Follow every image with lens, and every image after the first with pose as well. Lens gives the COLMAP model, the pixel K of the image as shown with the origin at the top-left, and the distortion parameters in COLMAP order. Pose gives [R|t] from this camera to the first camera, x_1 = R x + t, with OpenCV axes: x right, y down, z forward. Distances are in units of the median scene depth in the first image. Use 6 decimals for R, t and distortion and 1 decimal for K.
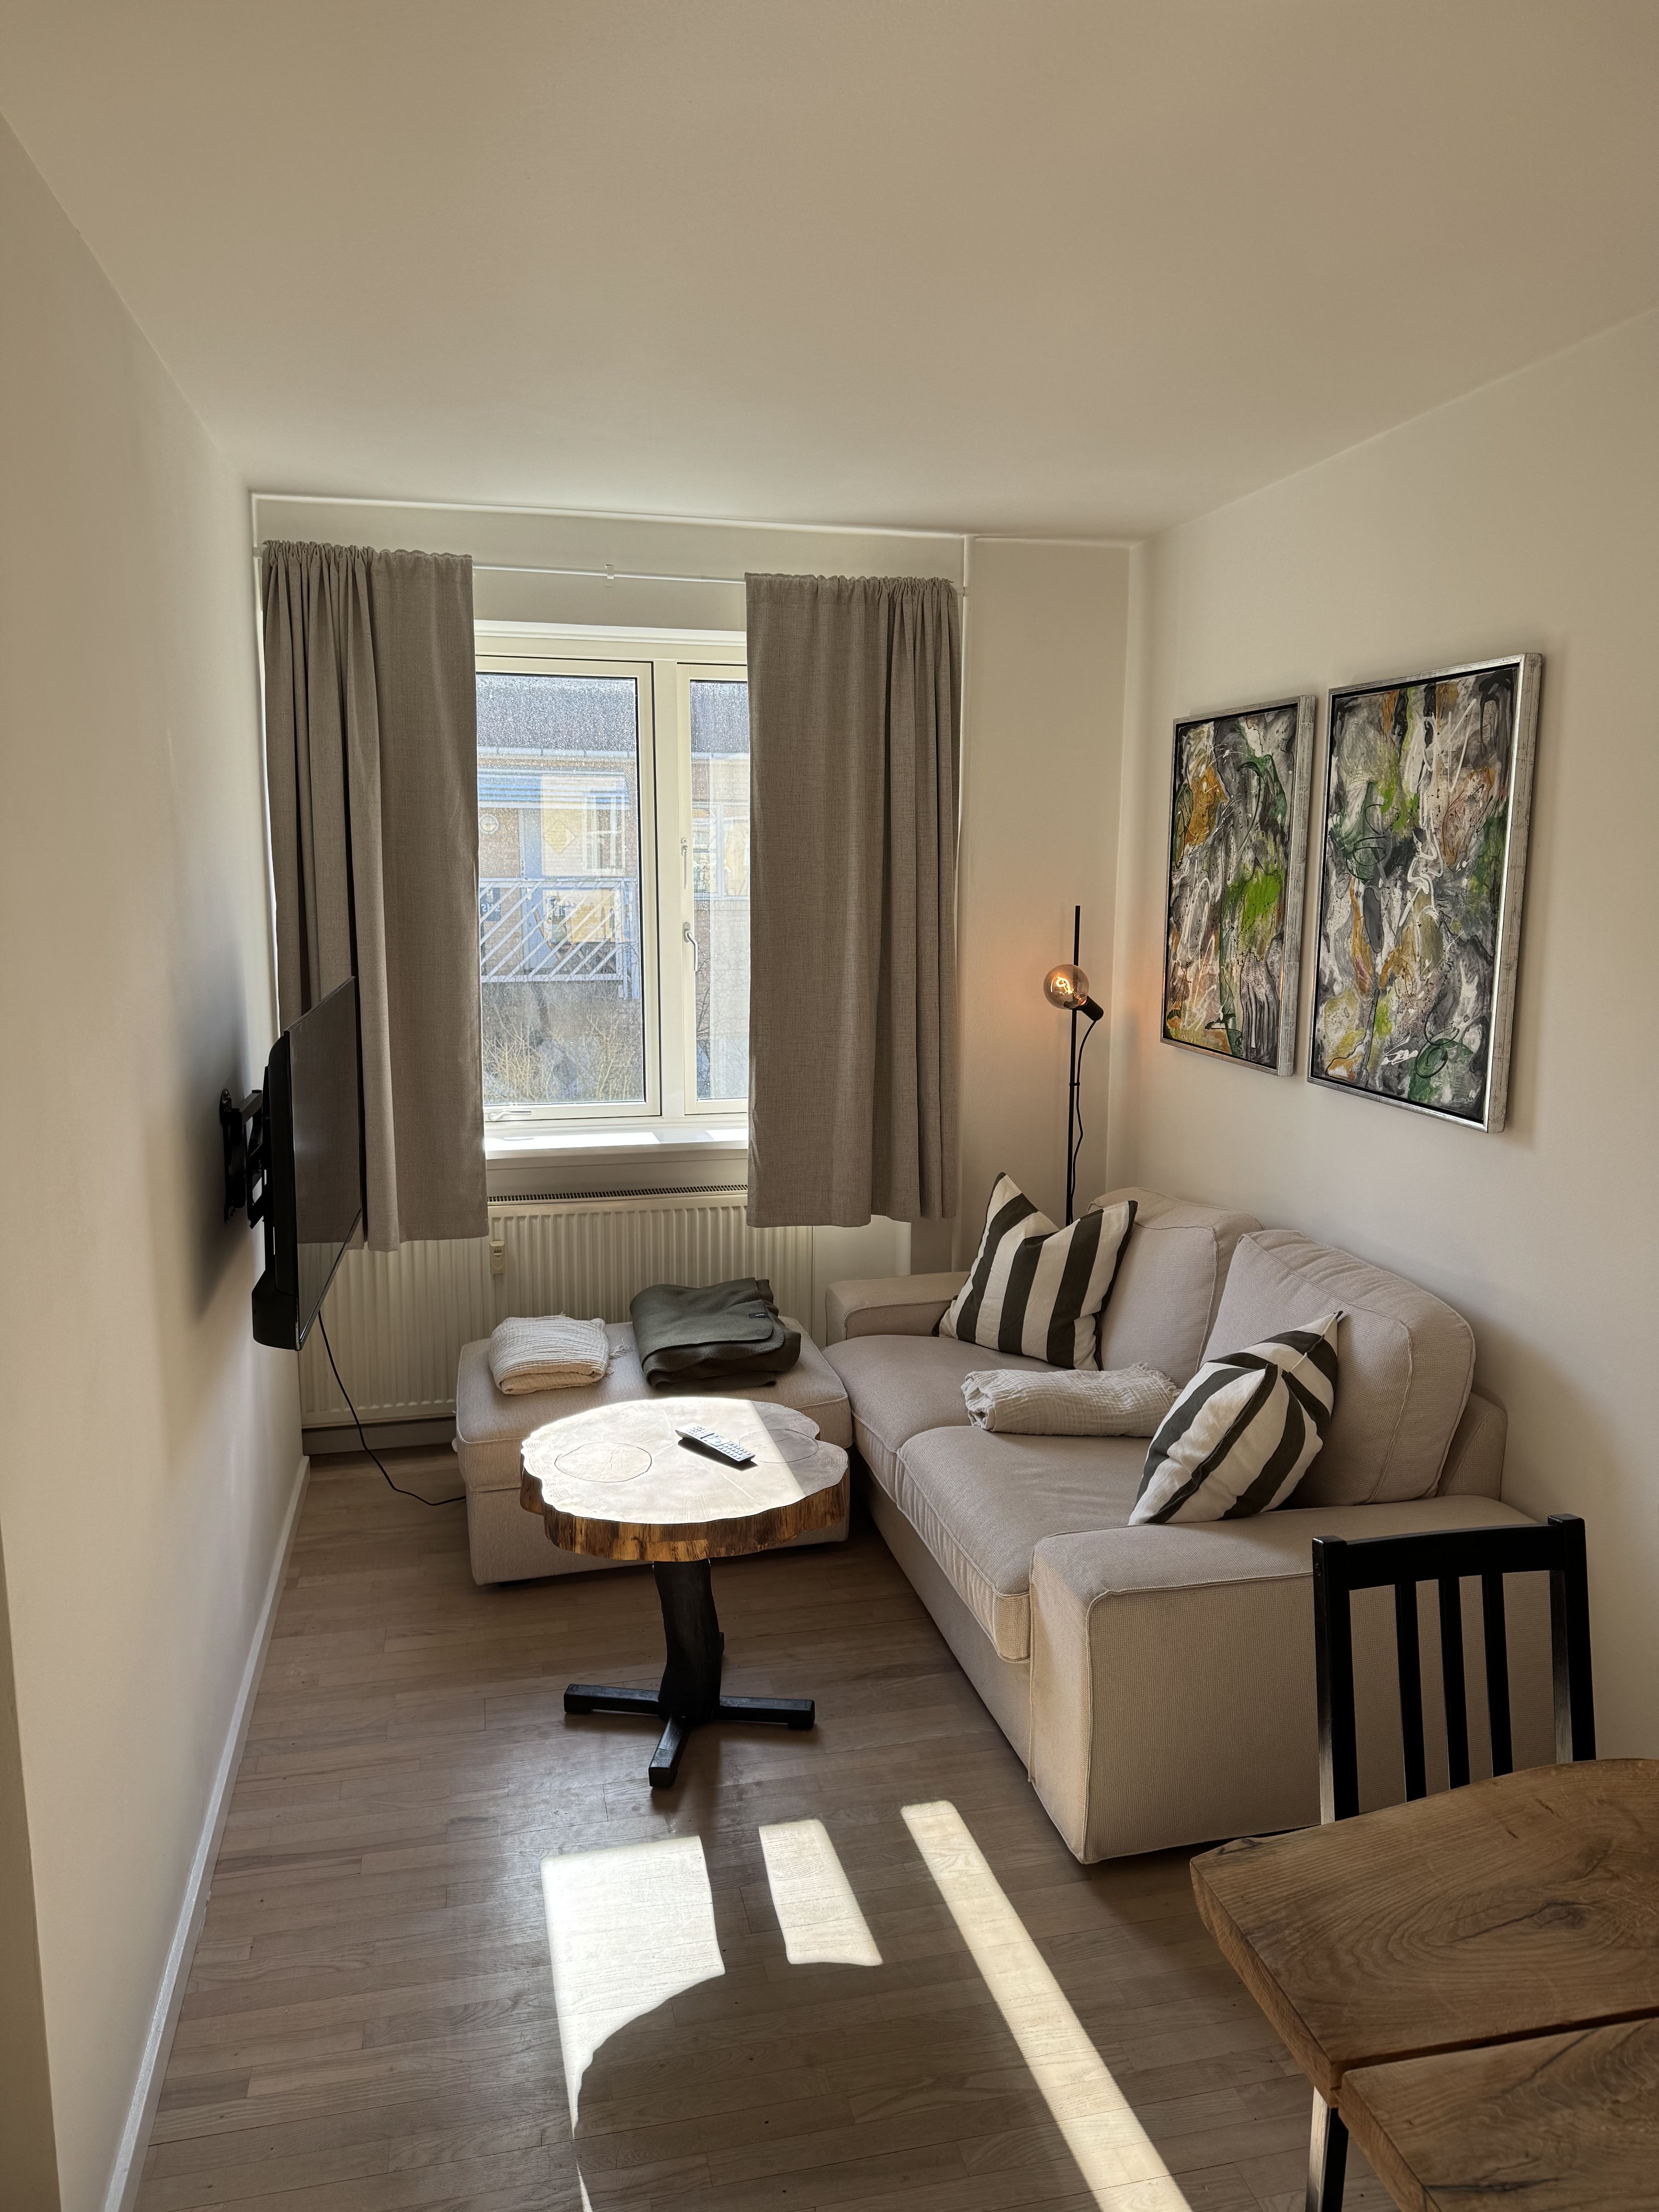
lens RADIAL K [[1531.9, 0, 829.6], [0, 1531.9, 1108.6], [0, 0, 1]] dist [0.185013, -0.402618]
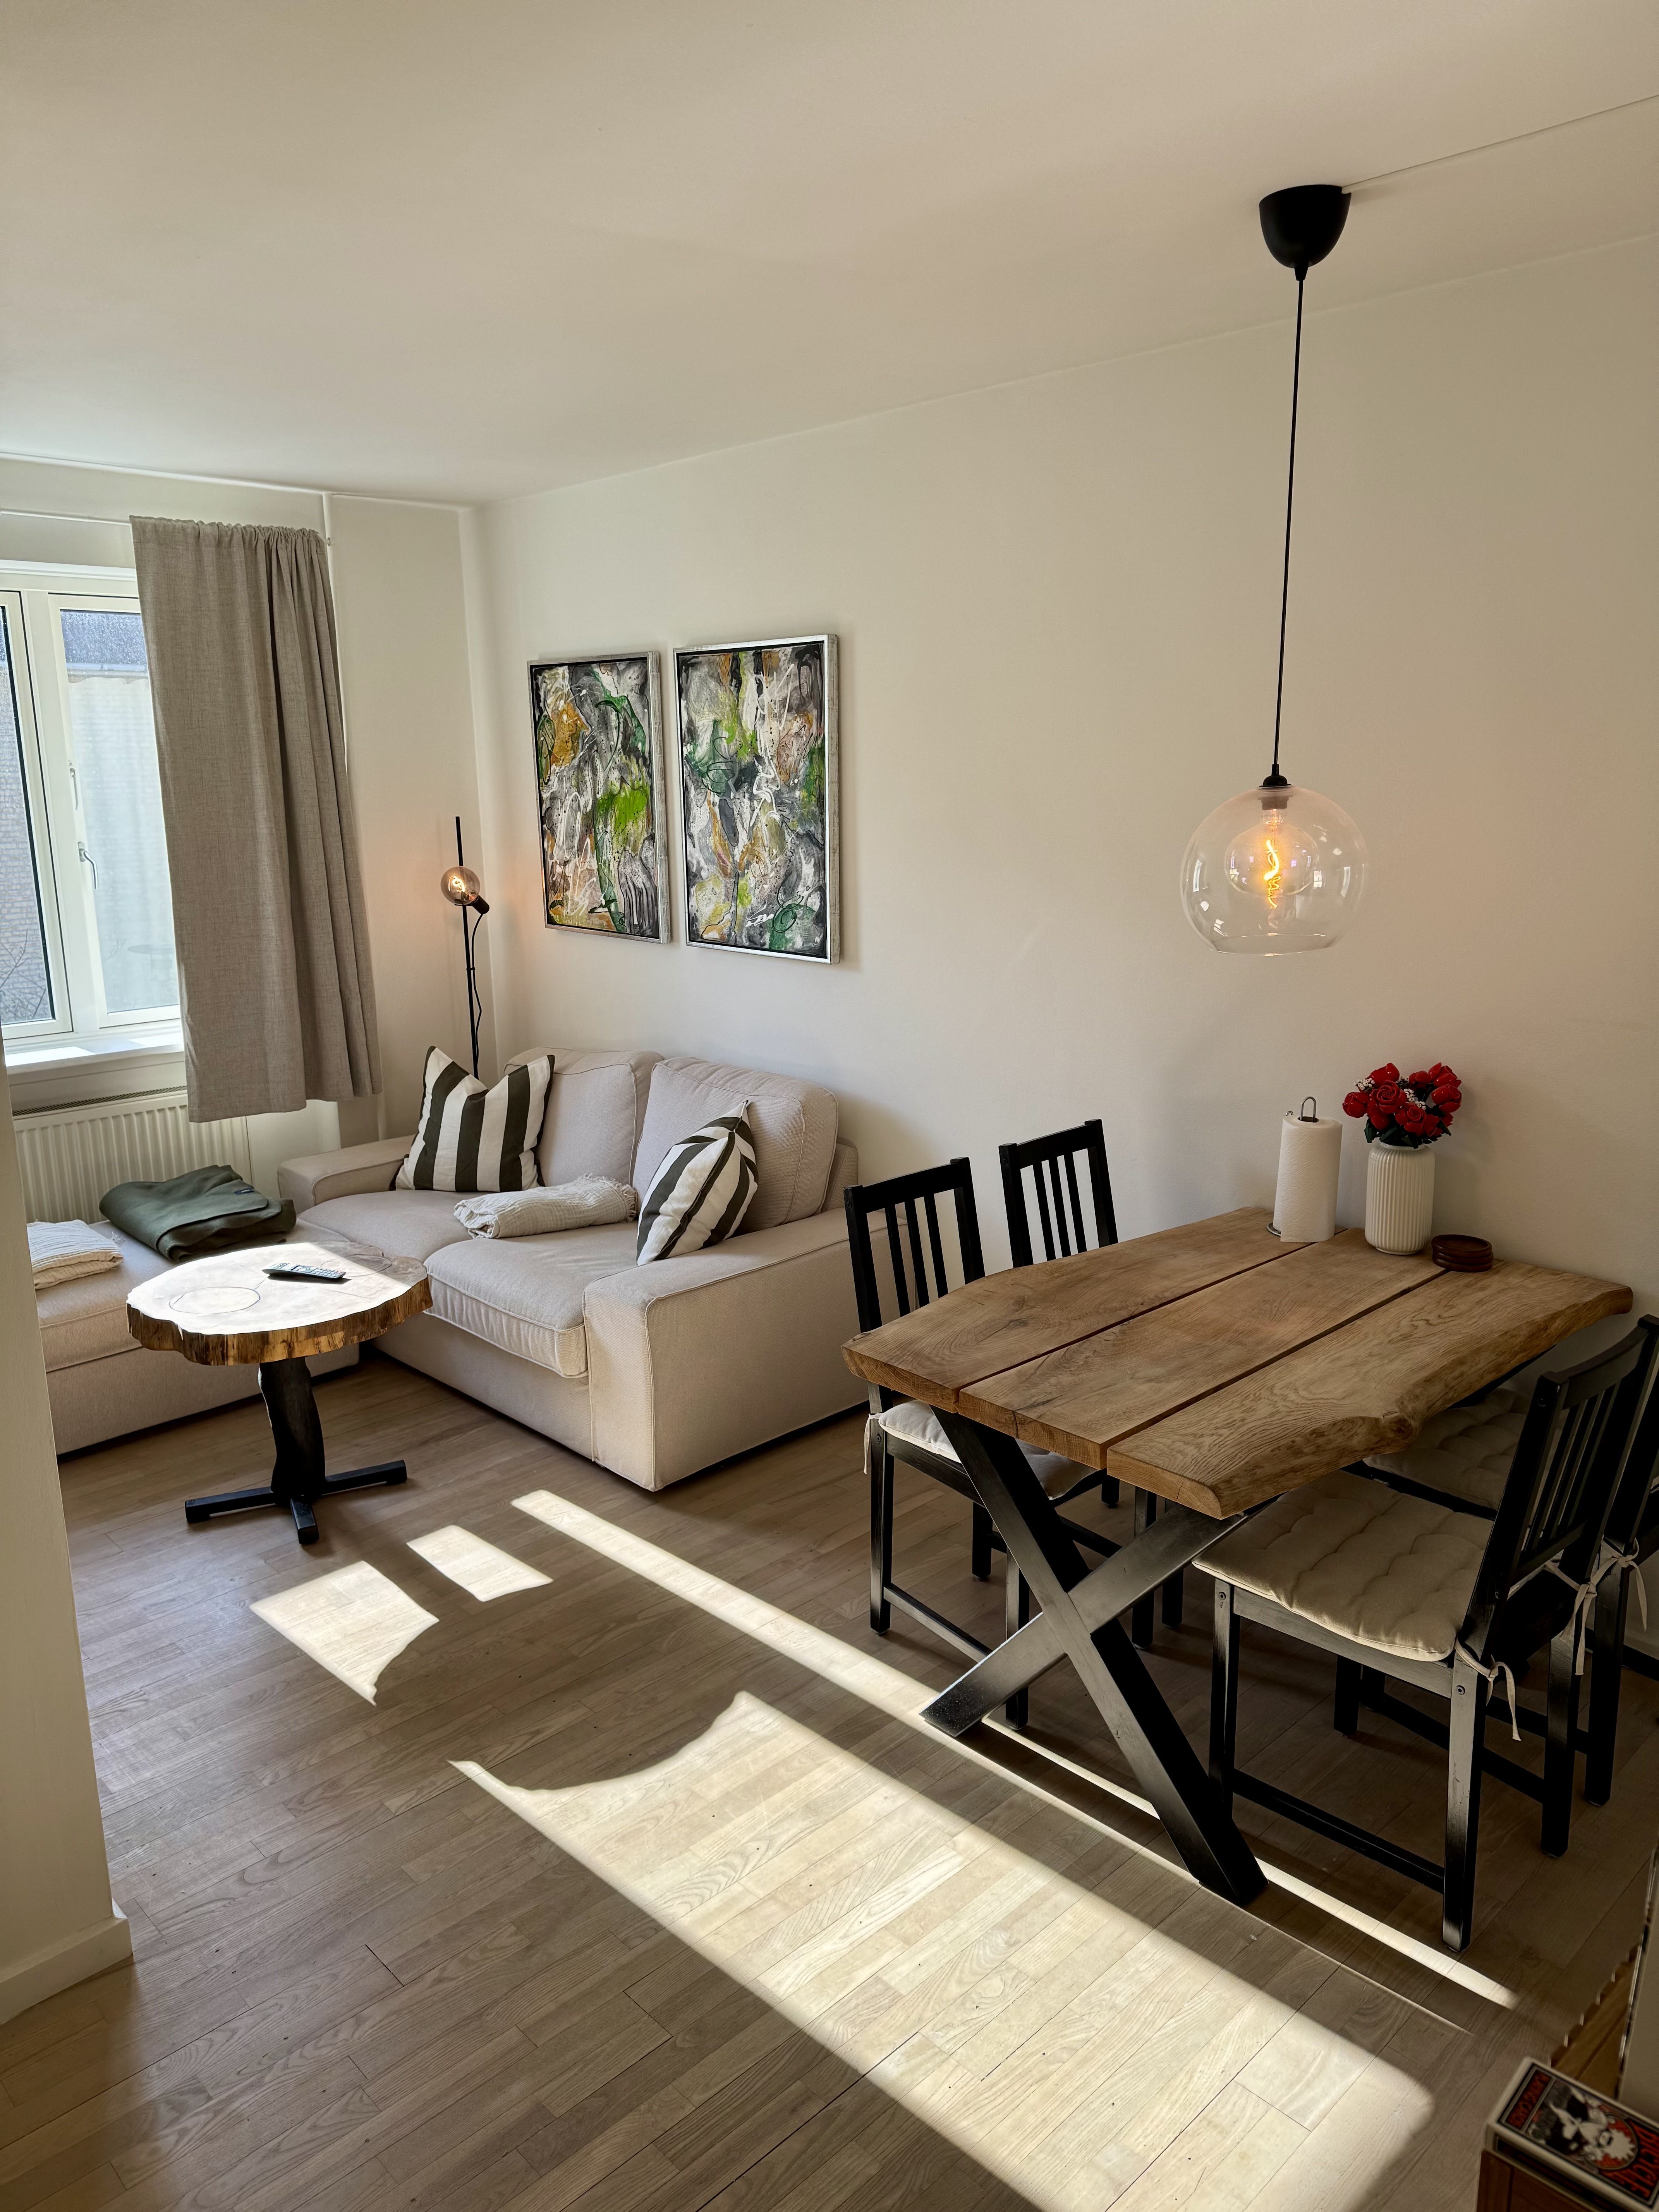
lens RADIAL K [[1531.9, 0, 829.6], [0, 1531.9, 1108.6], [0, 0, 1]] dist [0.185013, -0.402618]
pose [[0.859815, -0.125320, 0.494987, -0.253808], [0.097959, 0.991891, 0.080966, 0.026255], [-0.501120, -0.021127, 0.865120, -0.211676]]
